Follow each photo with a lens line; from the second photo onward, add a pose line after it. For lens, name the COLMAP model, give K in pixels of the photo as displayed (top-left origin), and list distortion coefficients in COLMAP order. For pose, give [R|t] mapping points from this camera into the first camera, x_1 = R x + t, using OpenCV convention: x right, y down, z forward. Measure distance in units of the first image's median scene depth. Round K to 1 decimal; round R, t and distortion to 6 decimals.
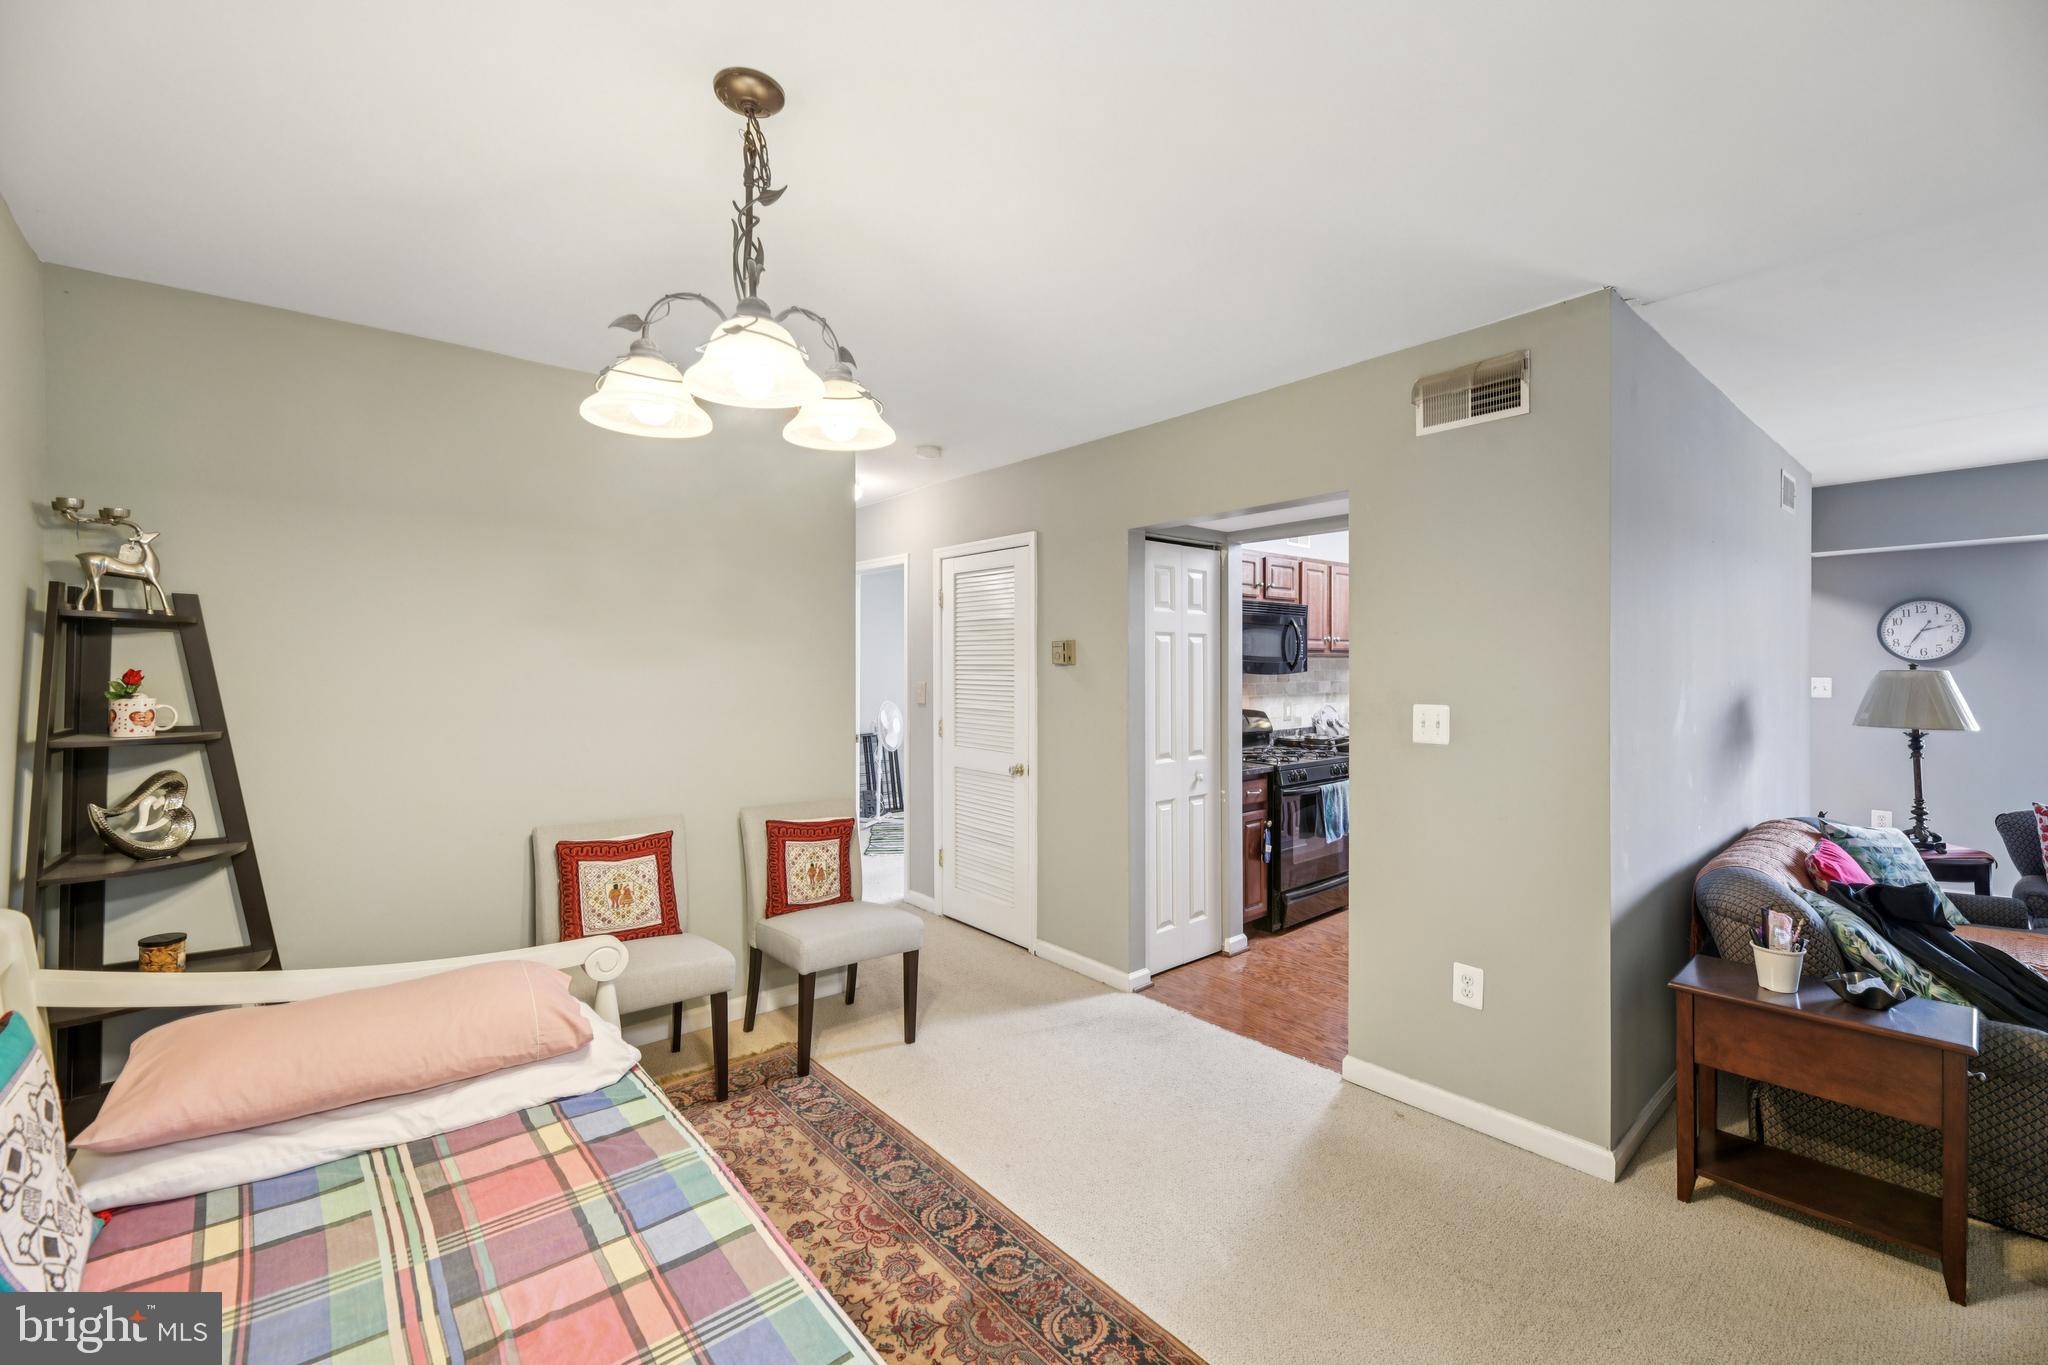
lens RADIAL K [[837.3, 0, 1031.6], [0, 837.3, 672.2], [0, 0, 1]] dist [-0.001239, -0.004114]
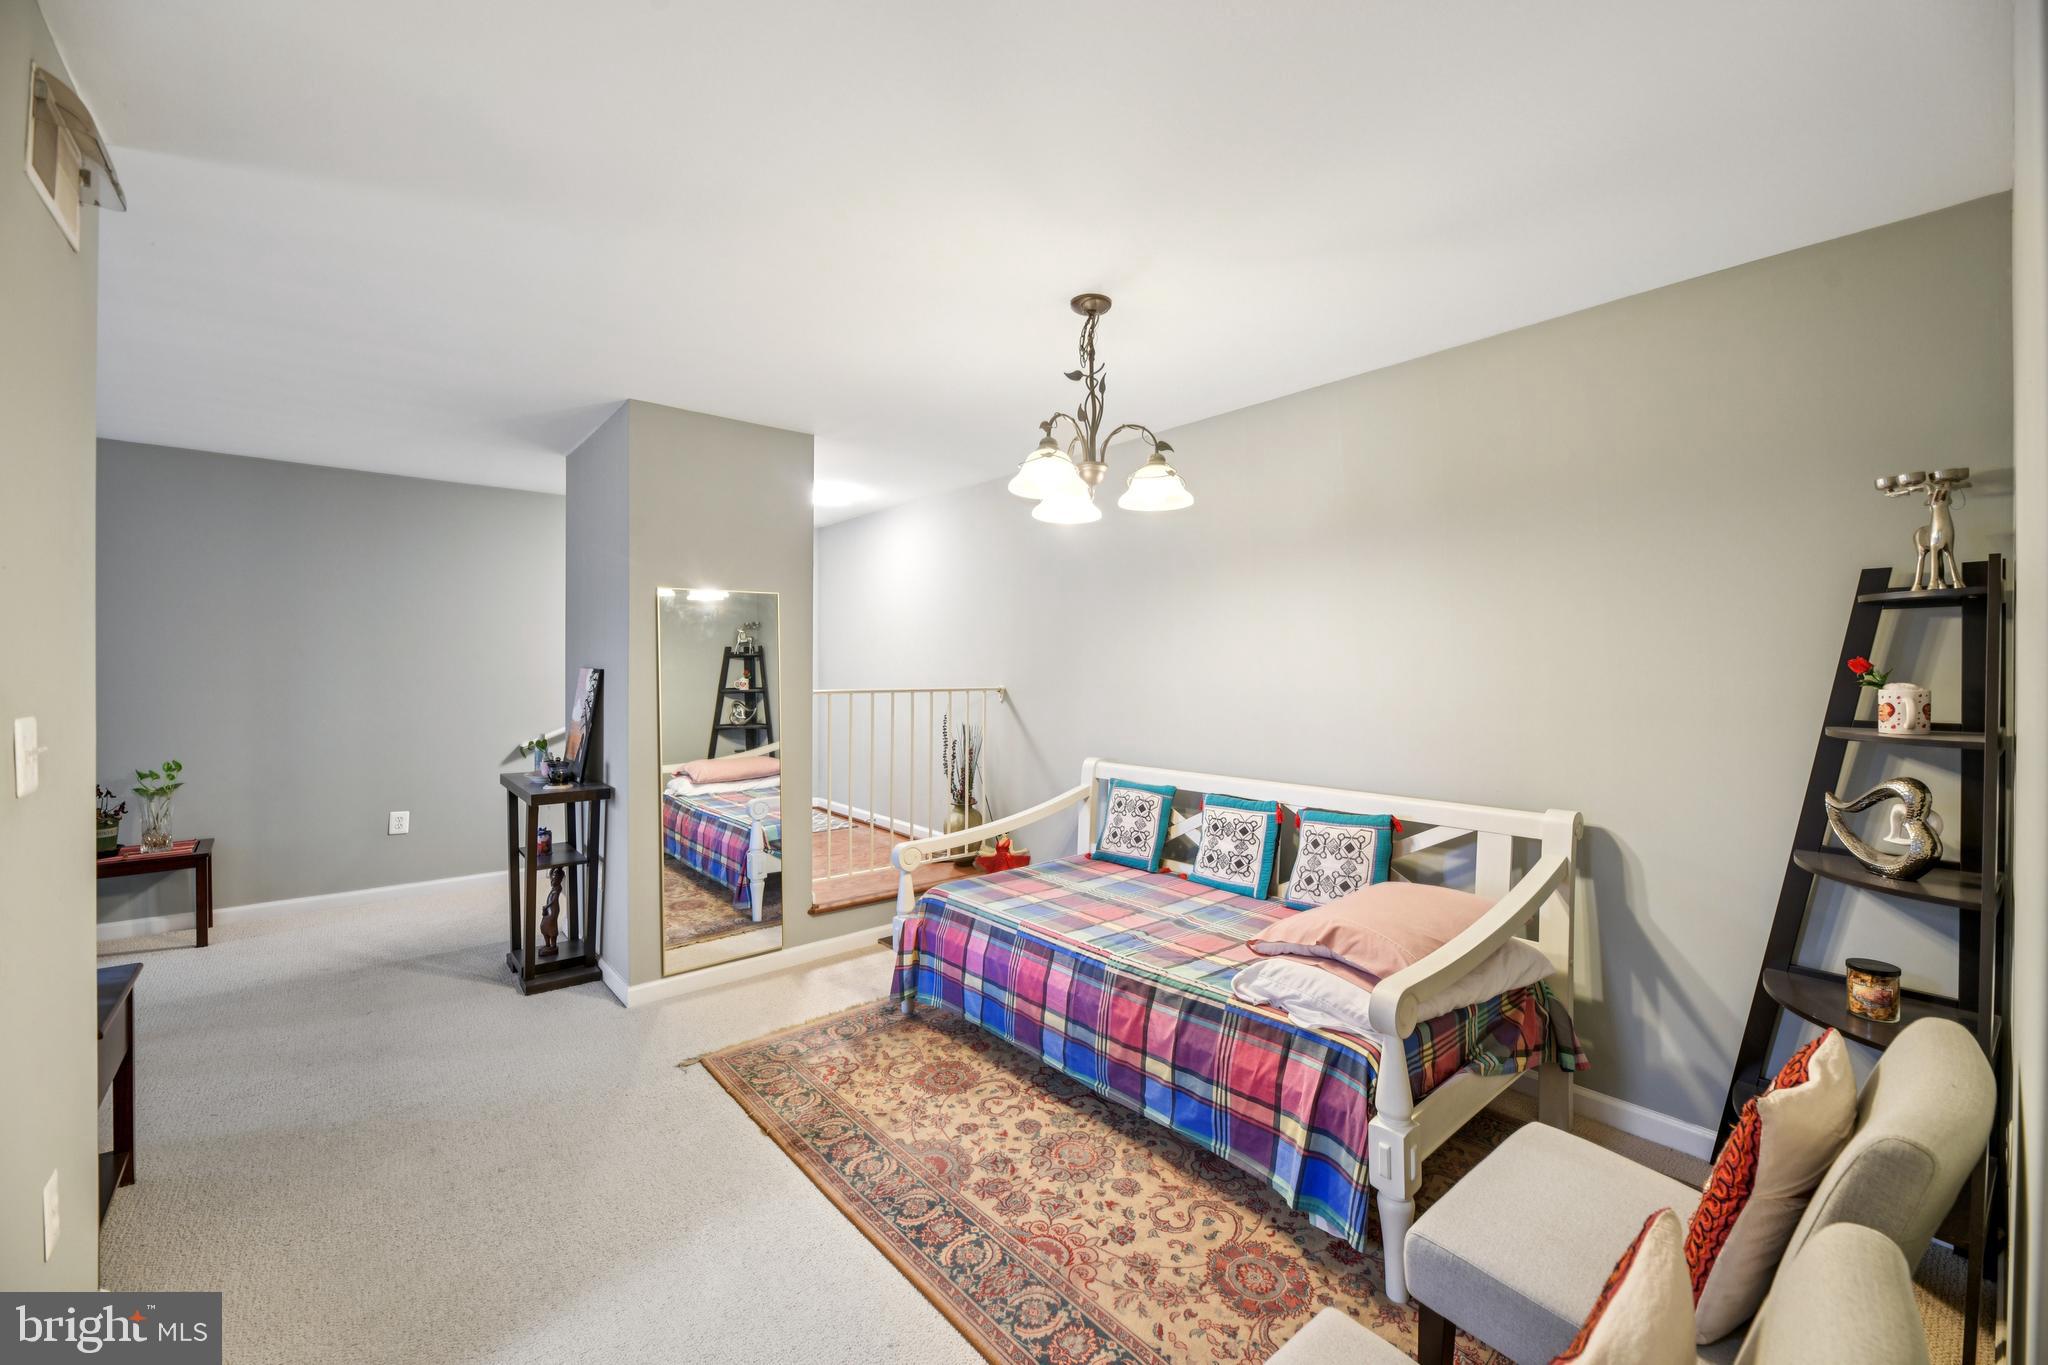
lens RADIAL K [[826.3, 0, 1032.2], [0, 826.3, 674.8], [0, 0, 1]] dist [0.000371, -0.003031]
pose [[-0.999938, -0.001936, 0.010927, -0.164748], [-0.001801, 0.999923, 0.012309, 0.005680], [-0.010950, 0.012288, -0.999865, 1.784923]]
